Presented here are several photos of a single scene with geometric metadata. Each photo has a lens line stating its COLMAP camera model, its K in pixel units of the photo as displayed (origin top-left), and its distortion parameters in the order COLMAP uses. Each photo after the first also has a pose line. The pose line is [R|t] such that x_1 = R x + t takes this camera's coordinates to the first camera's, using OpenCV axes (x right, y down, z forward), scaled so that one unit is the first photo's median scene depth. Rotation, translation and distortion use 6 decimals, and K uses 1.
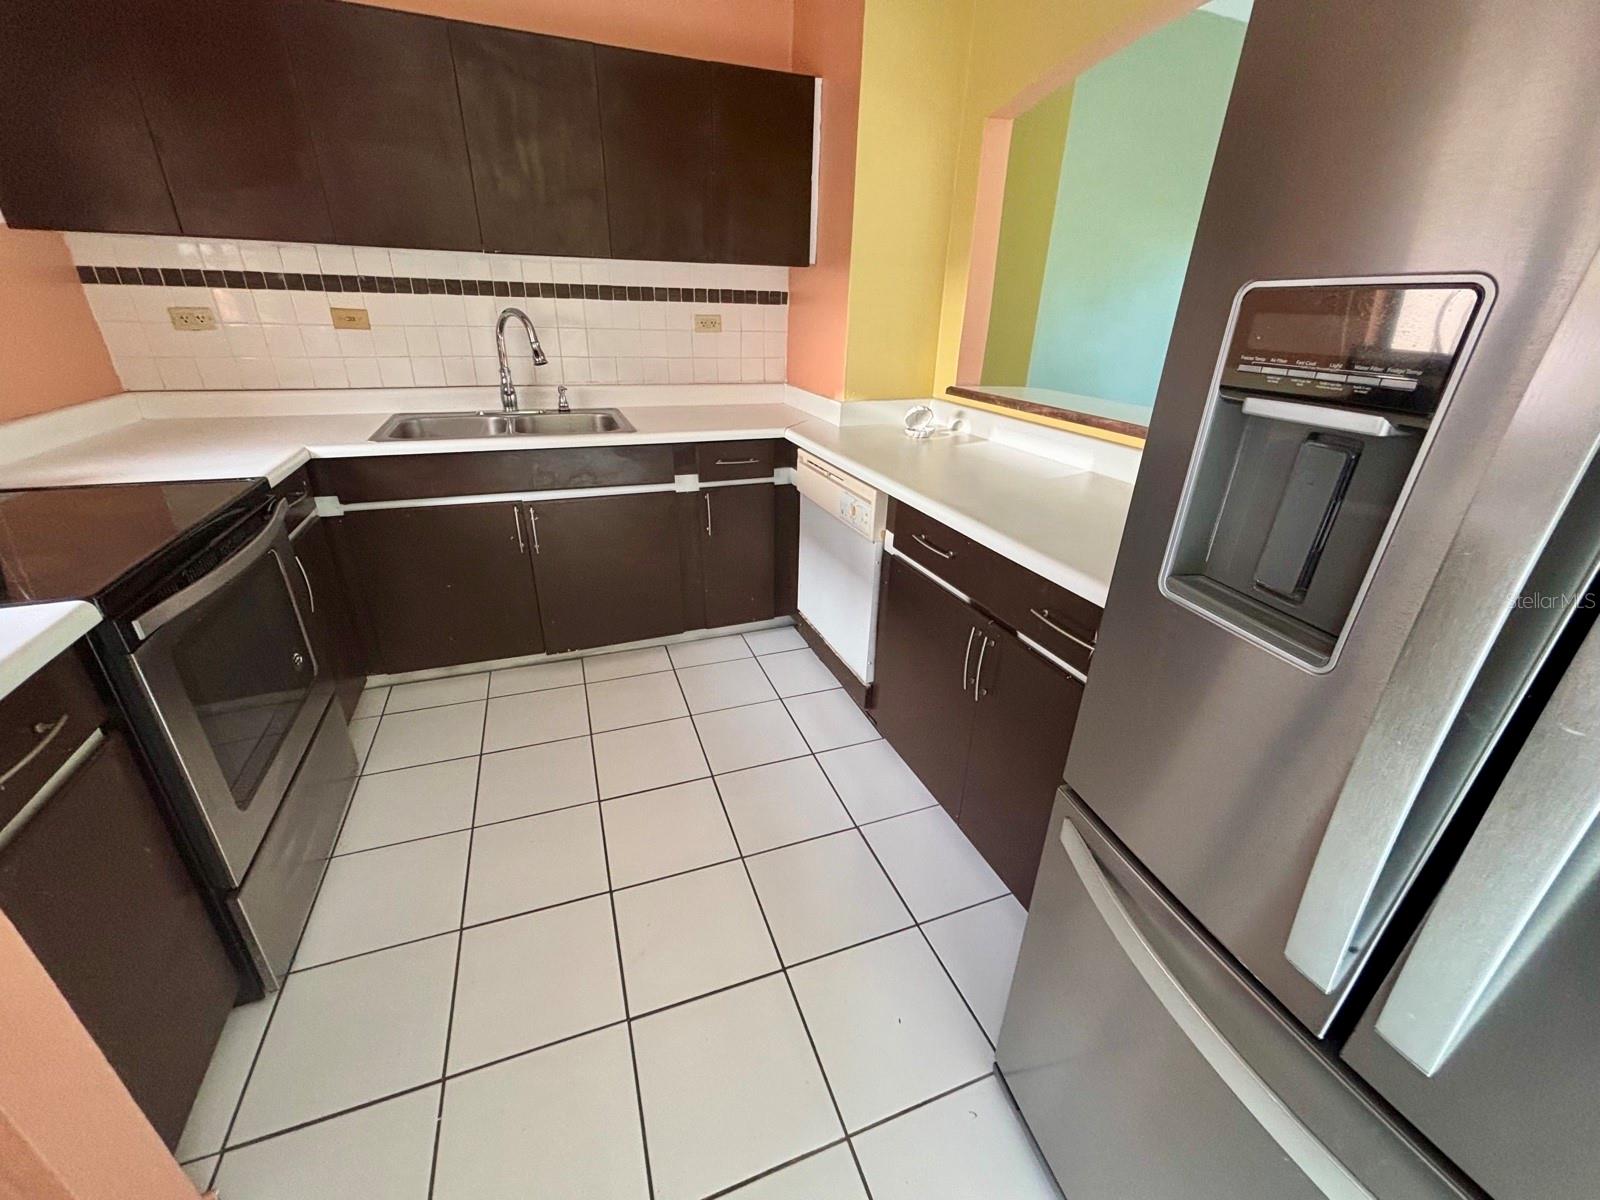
lens RADIAL K [[644.3, 0, 795.8], [0, 644.3, 598.1], [0, 0, 1]] dist [-0.001924, -0.000256]
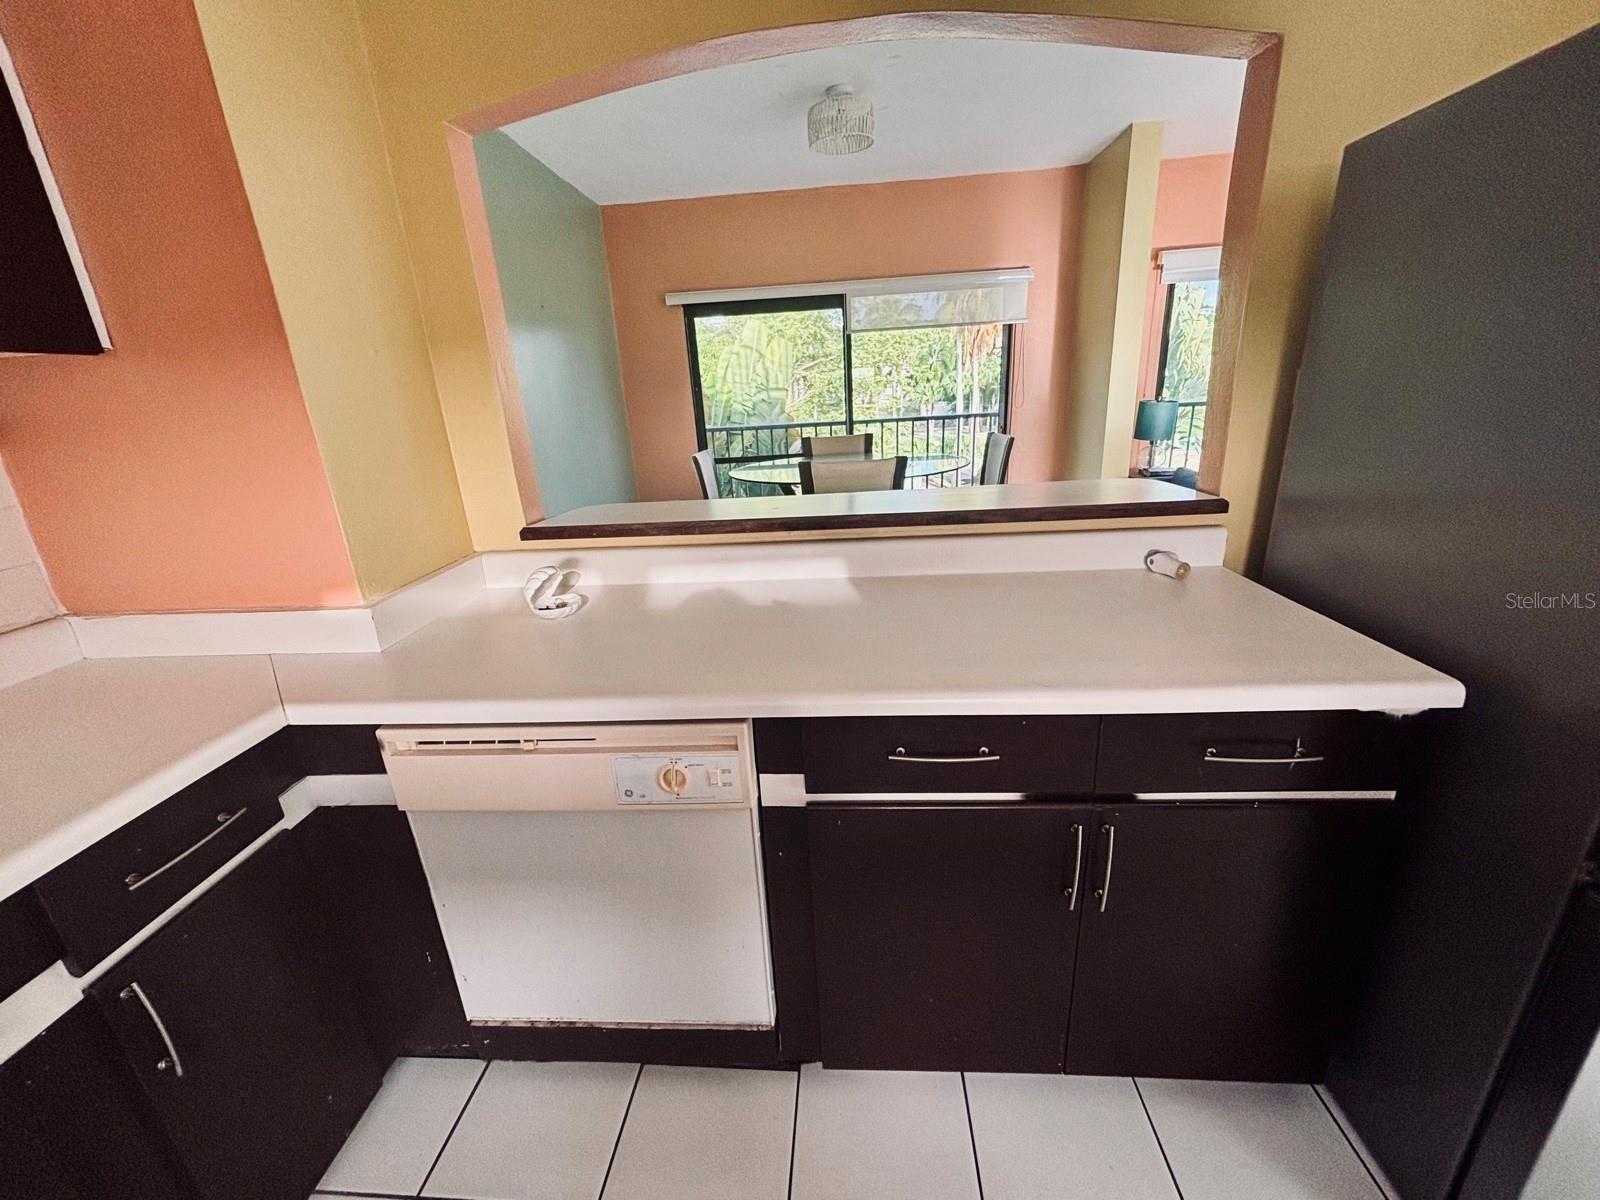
lens RADIAL K [[644.3, 0, 800.7], [0, 644.3, 600.1], [0, 0, 1]] dist [-0.001924, -0.000256]
pose [[0.422702, -0.318490, 0.848462, -0.219279], [0.432520, 0.893609, 0.119956, -0.234520], [-0.796398, 0.316271, 0.515484, 0.497469]]
